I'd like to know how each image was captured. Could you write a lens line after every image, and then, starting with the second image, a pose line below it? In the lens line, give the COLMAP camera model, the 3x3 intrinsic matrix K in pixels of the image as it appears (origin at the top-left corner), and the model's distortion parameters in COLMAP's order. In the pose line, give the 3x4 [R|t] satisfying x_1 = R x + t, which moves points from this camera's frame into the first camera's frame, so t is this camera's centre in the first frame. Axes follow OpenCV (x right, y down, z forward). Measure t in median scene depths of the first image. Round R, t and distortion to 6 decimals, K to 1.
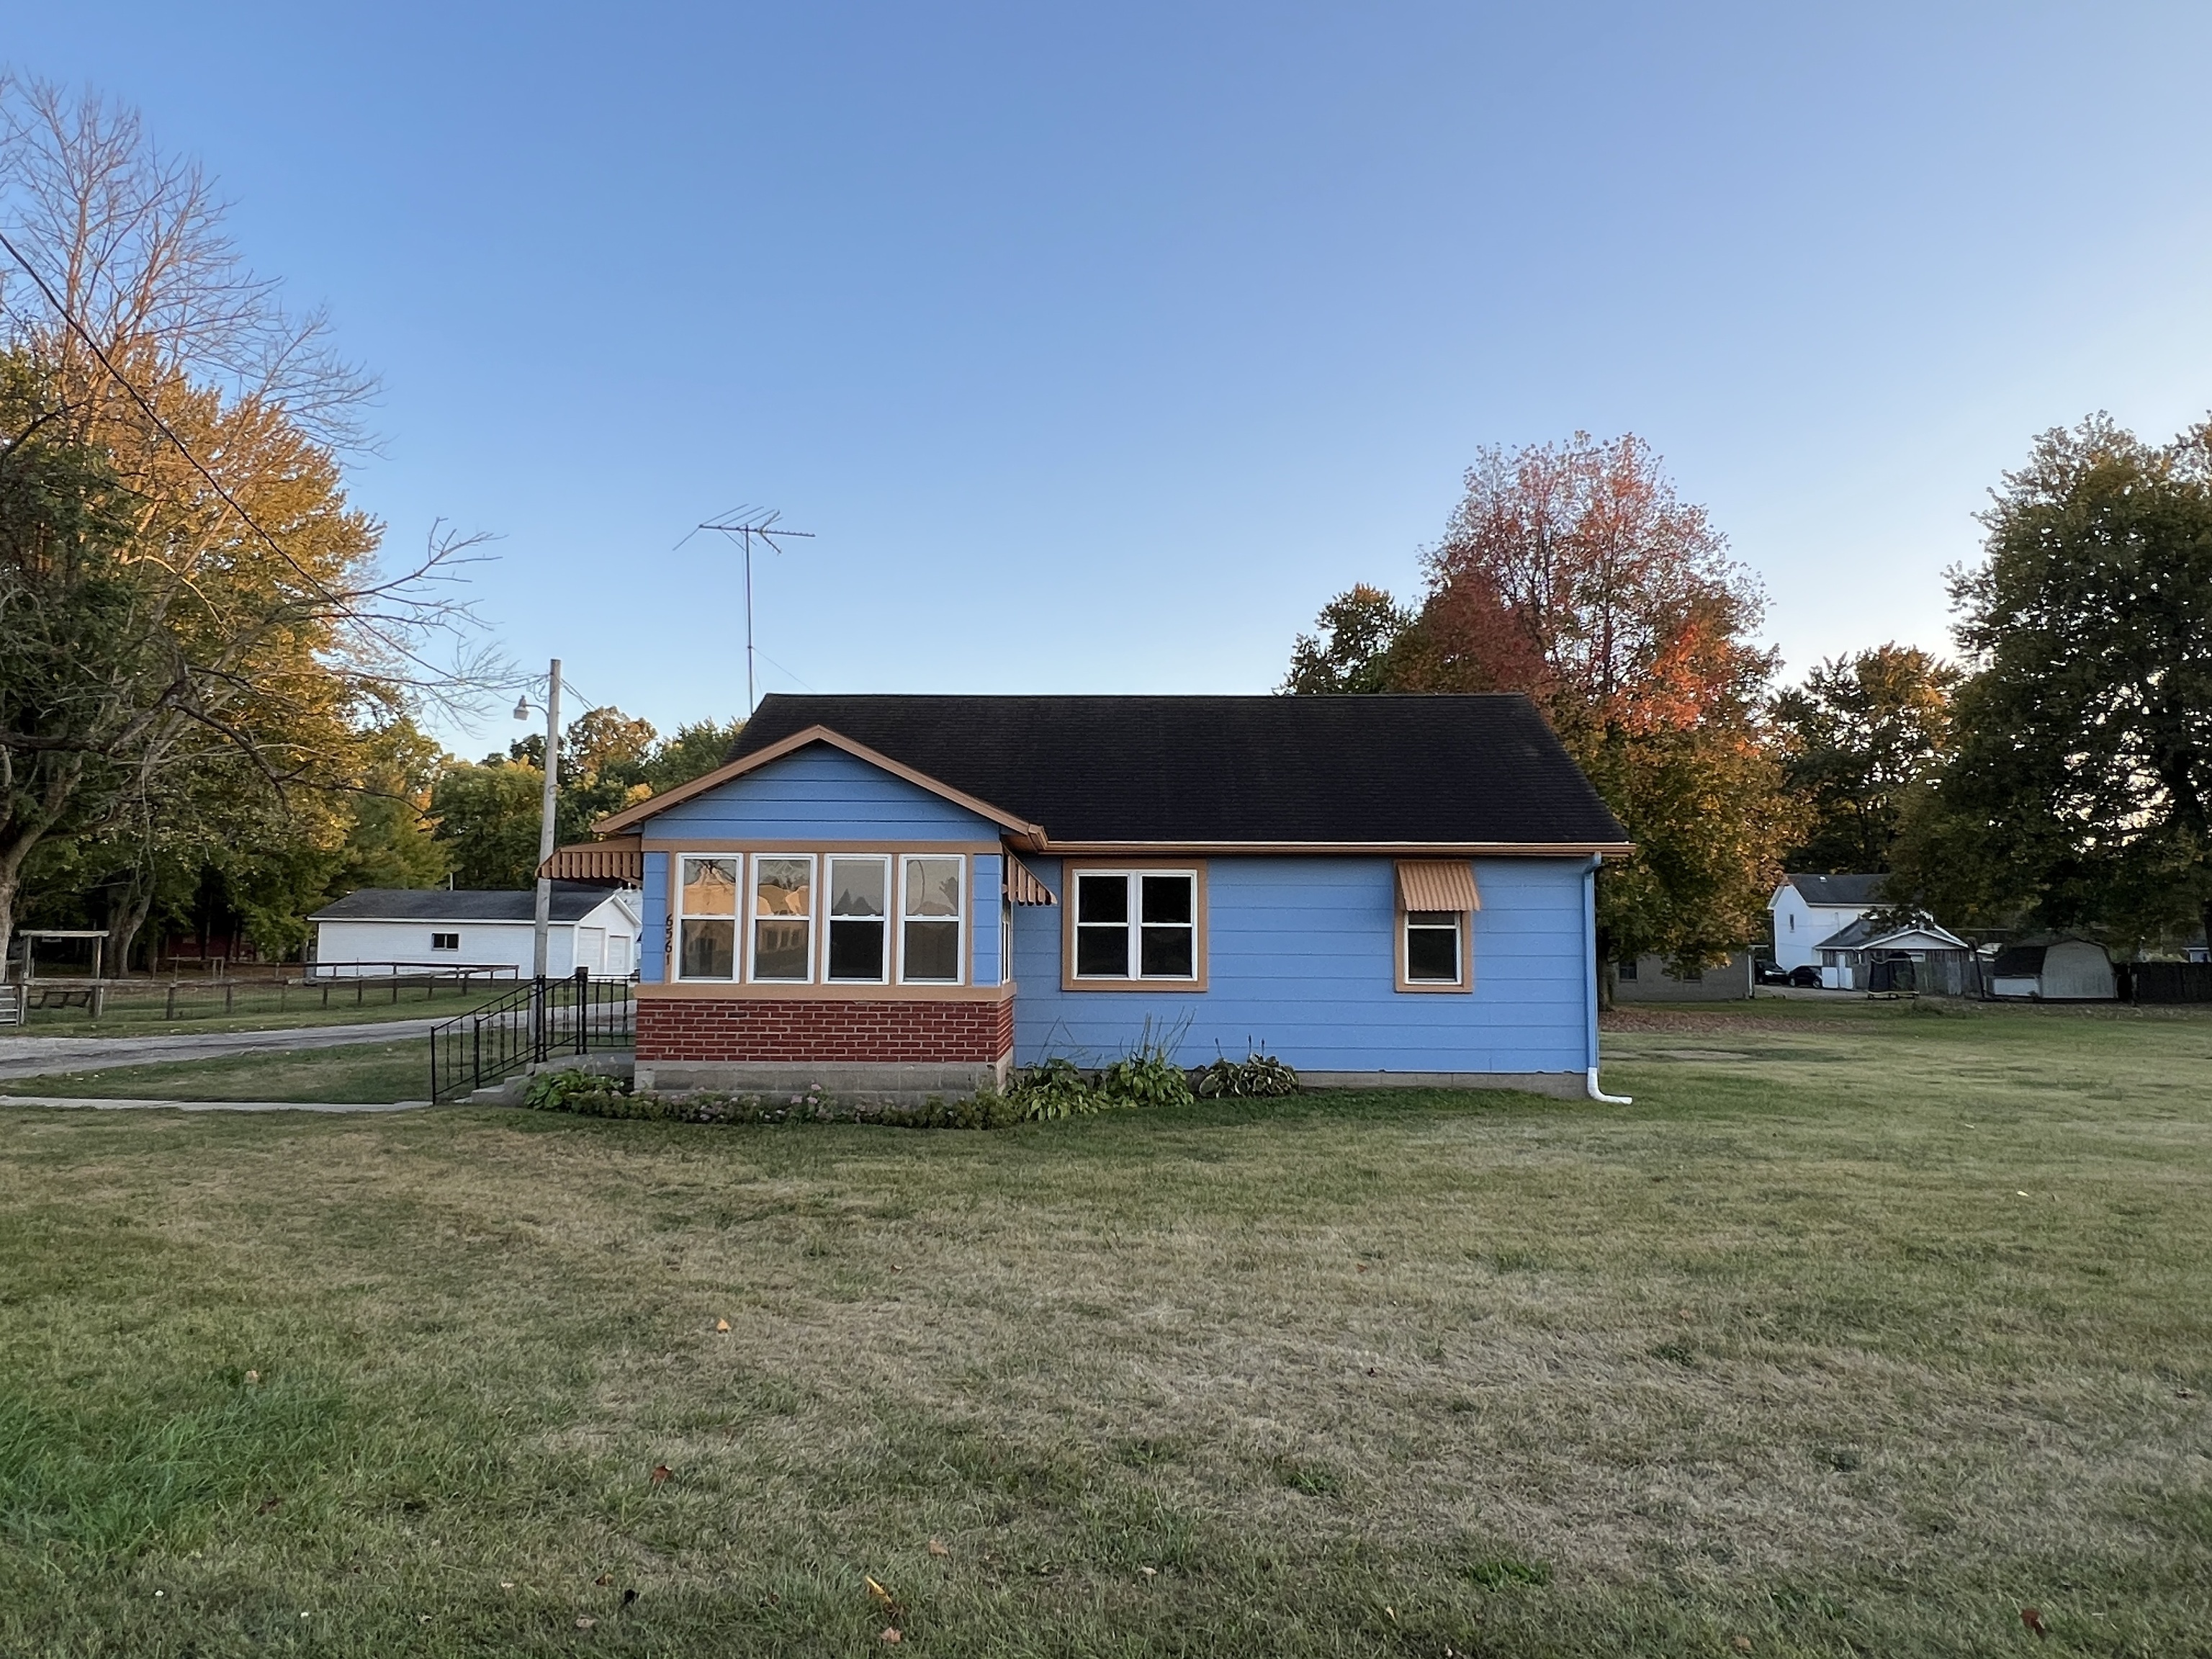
lens RADIAL K [[1392.5, 0, 1108.8], [0, 1392.5, 833.3], [0, 0, 1]] dist [-0.008442, -0.003266]
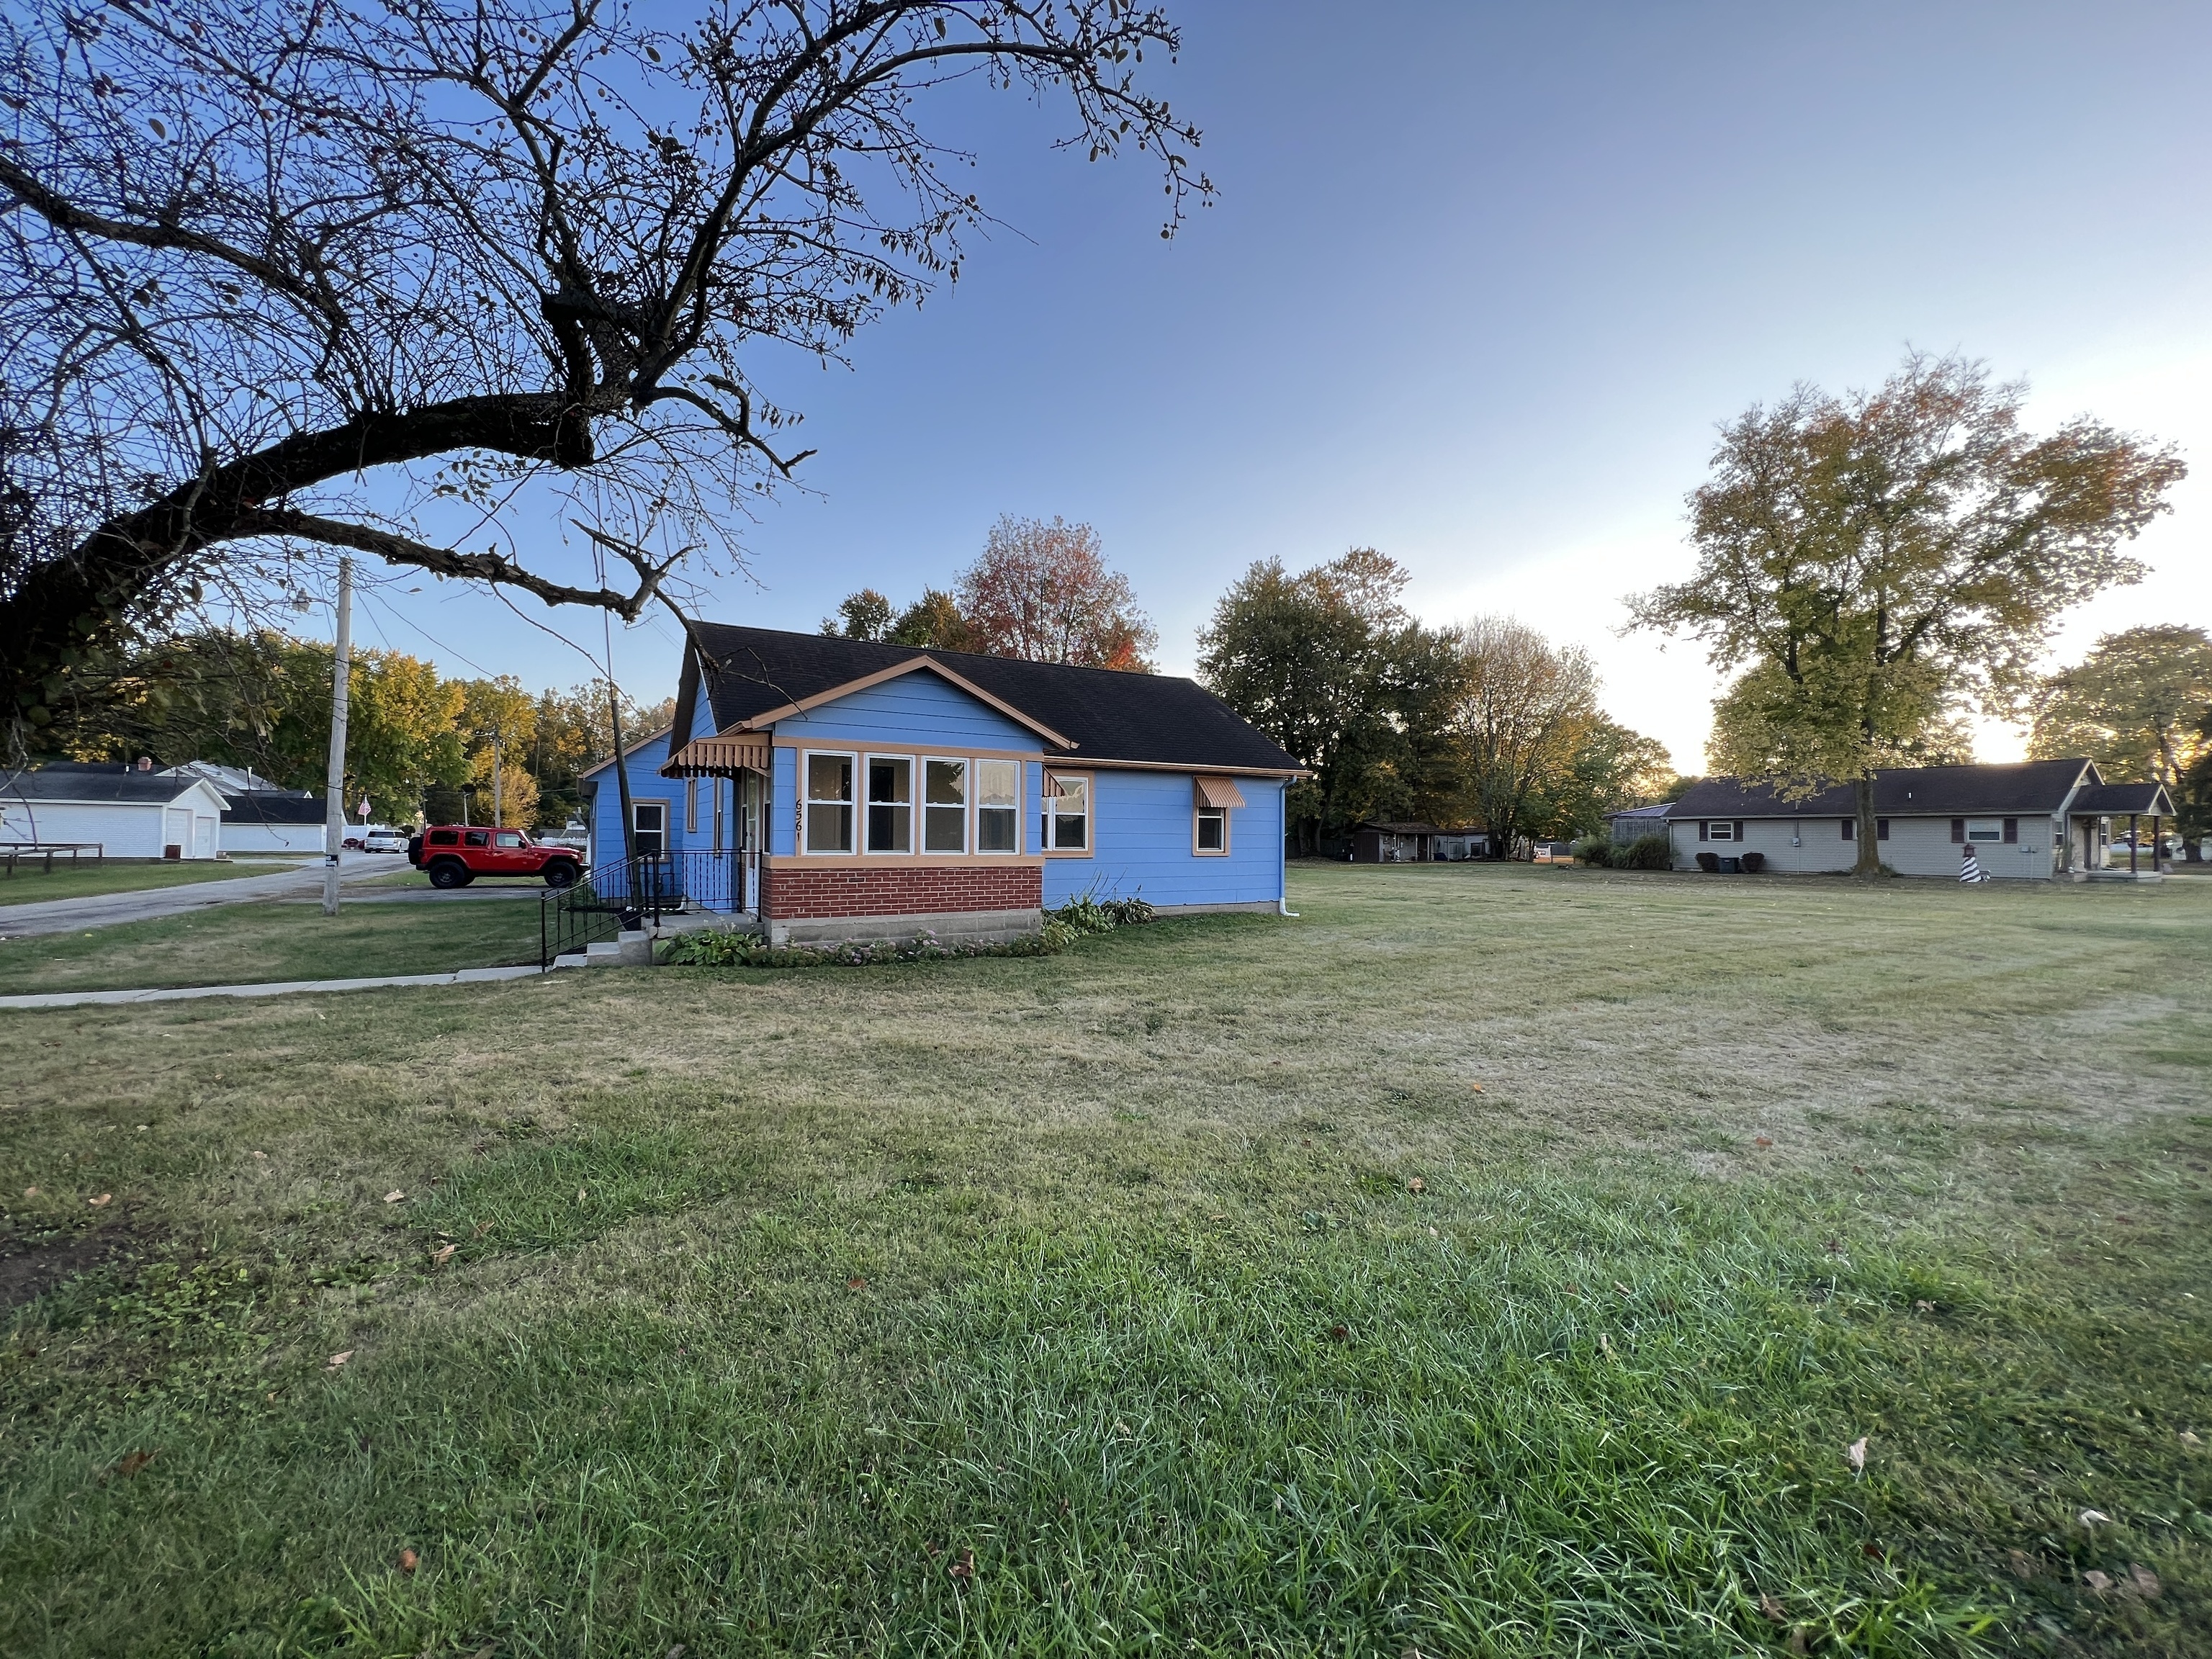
lens RADIAL K [[879.6, 0, 1103.4], [0, 879.6, 818.6], [0, 0, 1]] dist [0.001022, 0.000139]
pose [[0.849953, 0.010611, 0.526751, -0.431988], [-0.046421, 0.997417, 0.054811, 0.017935], [-0.524809, -0.071039, 0.848251, 0.180743]]
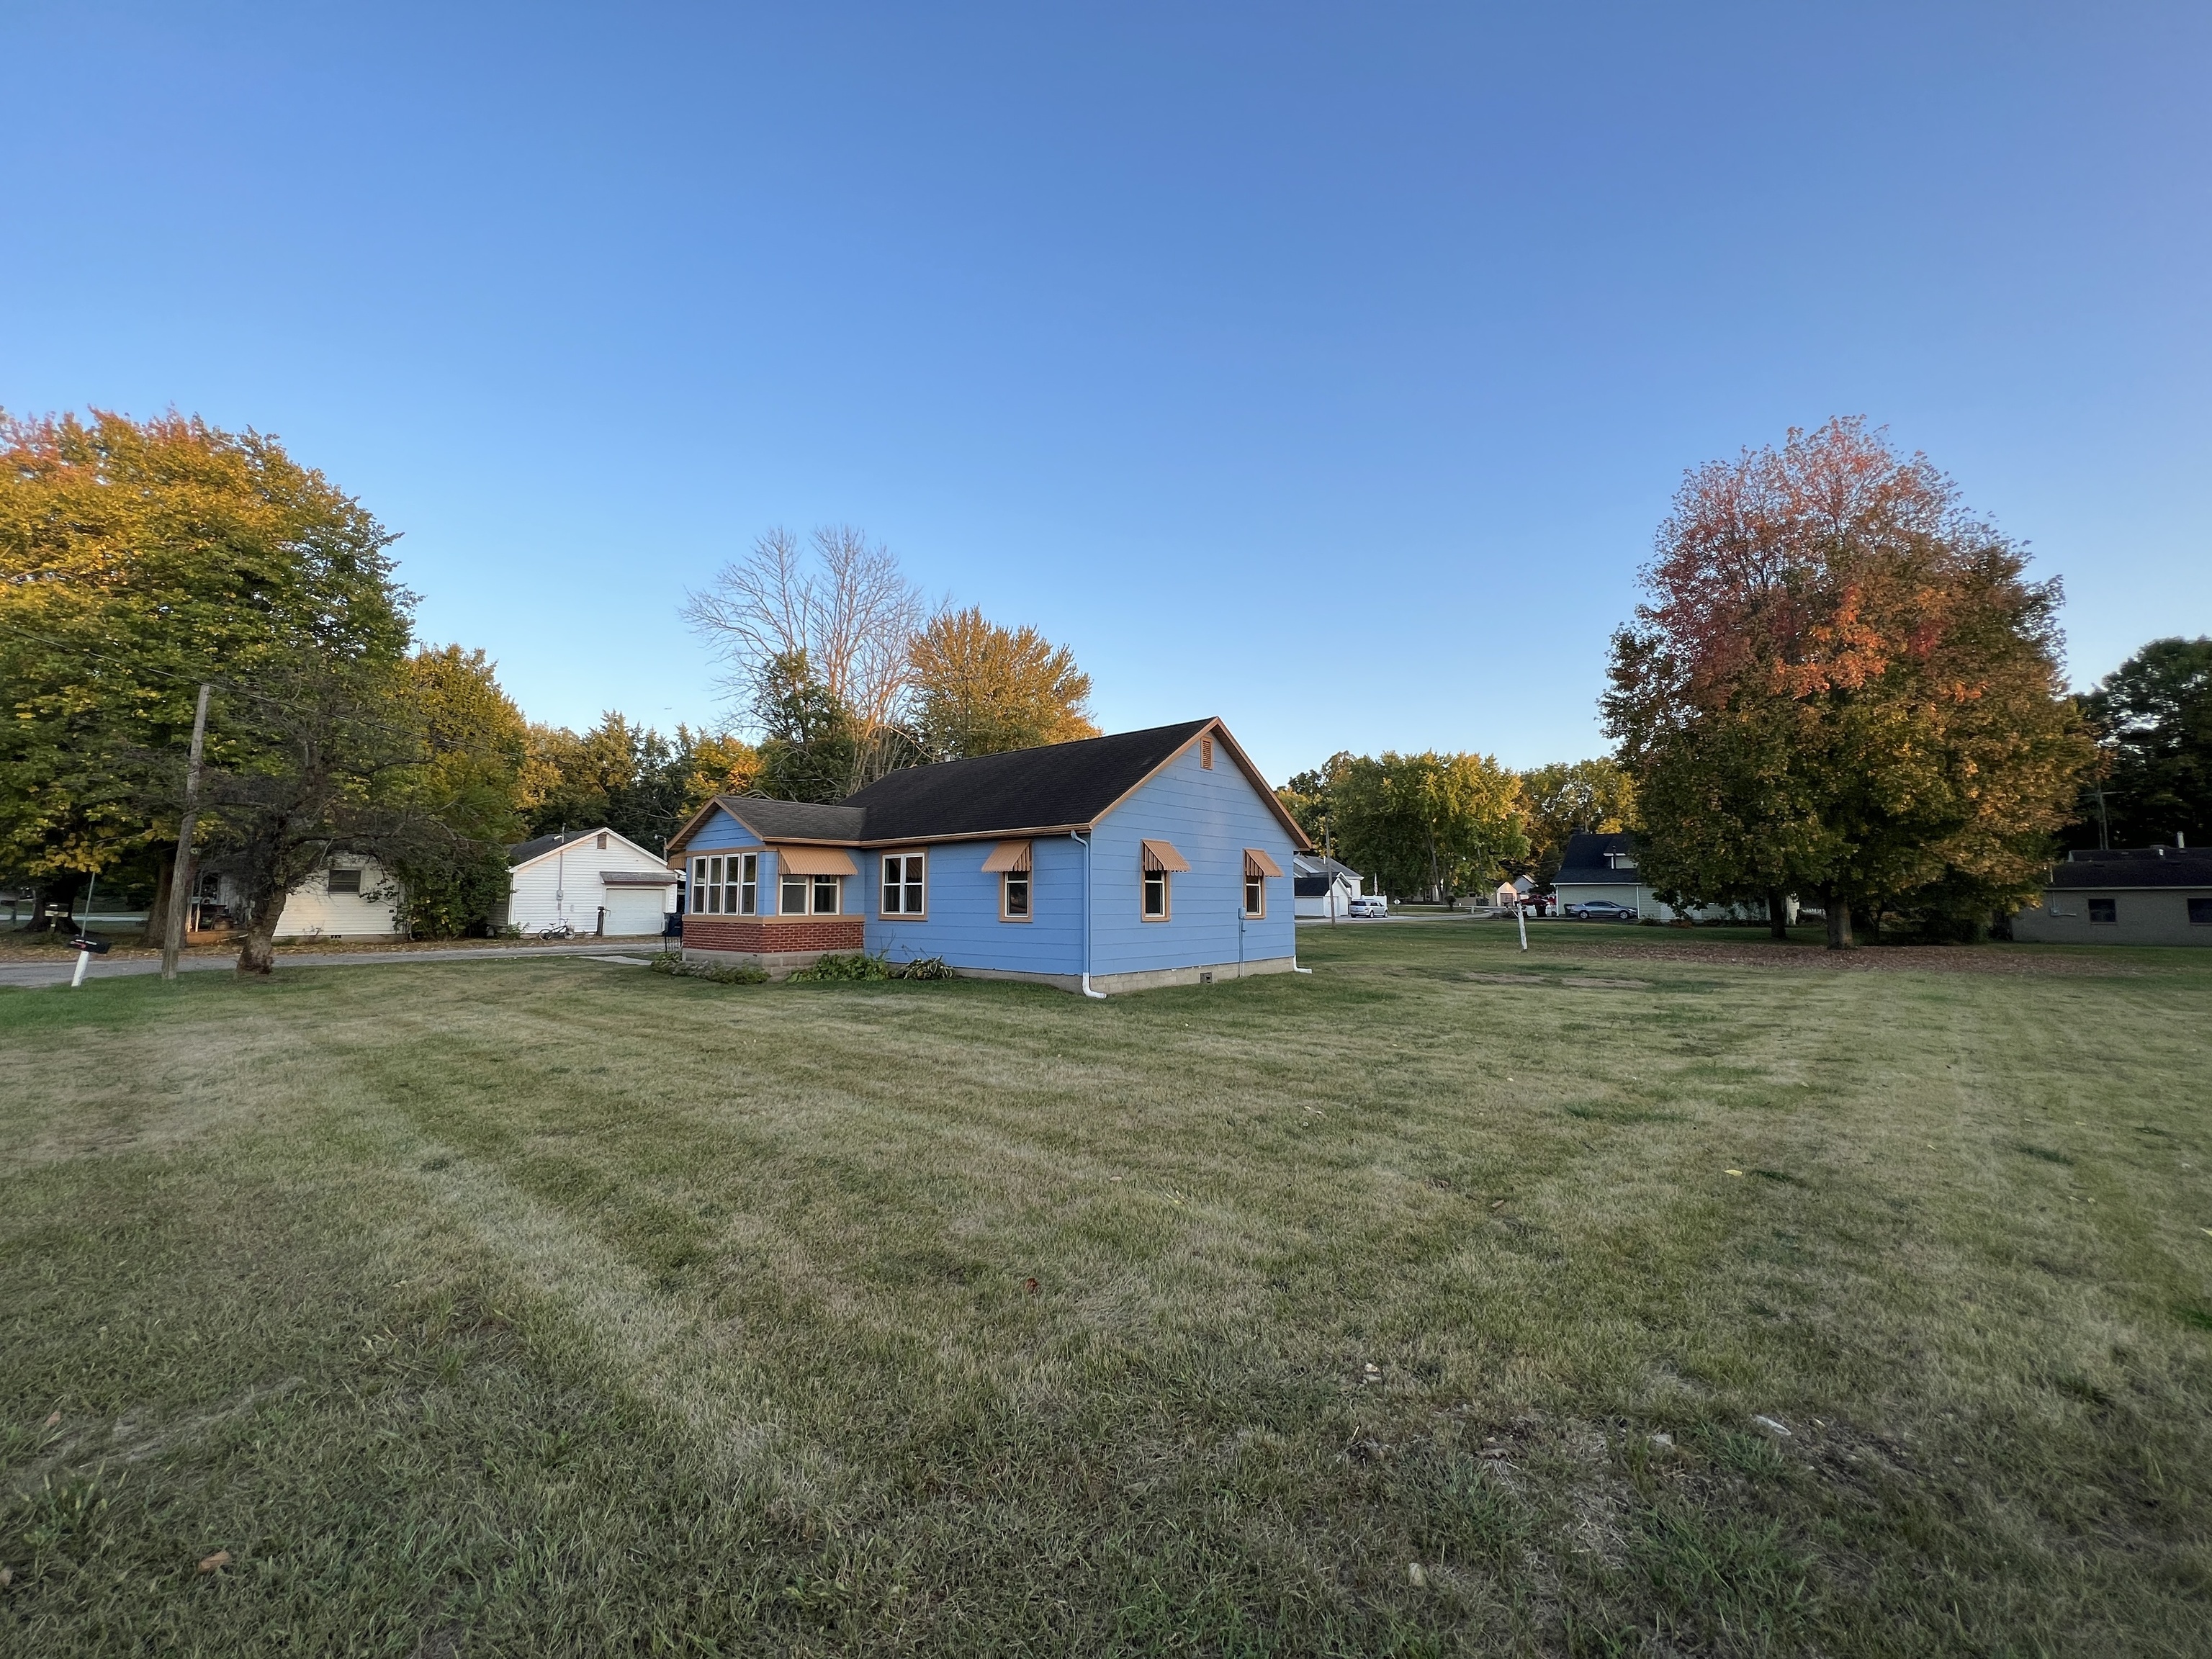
lens RADIAL K [[879.6, 0, 1099.6], [0, 879.6, 833.0], [0, 0, 1]] dist [0.001022, 0.000139]
pose [[0.782895, -0.052821, -0.619908, 0.944872], [0.057621, 0.998263, -0.012290, 0.027644], [0.619480, -0.026098, 0.784578, 0.252972]]
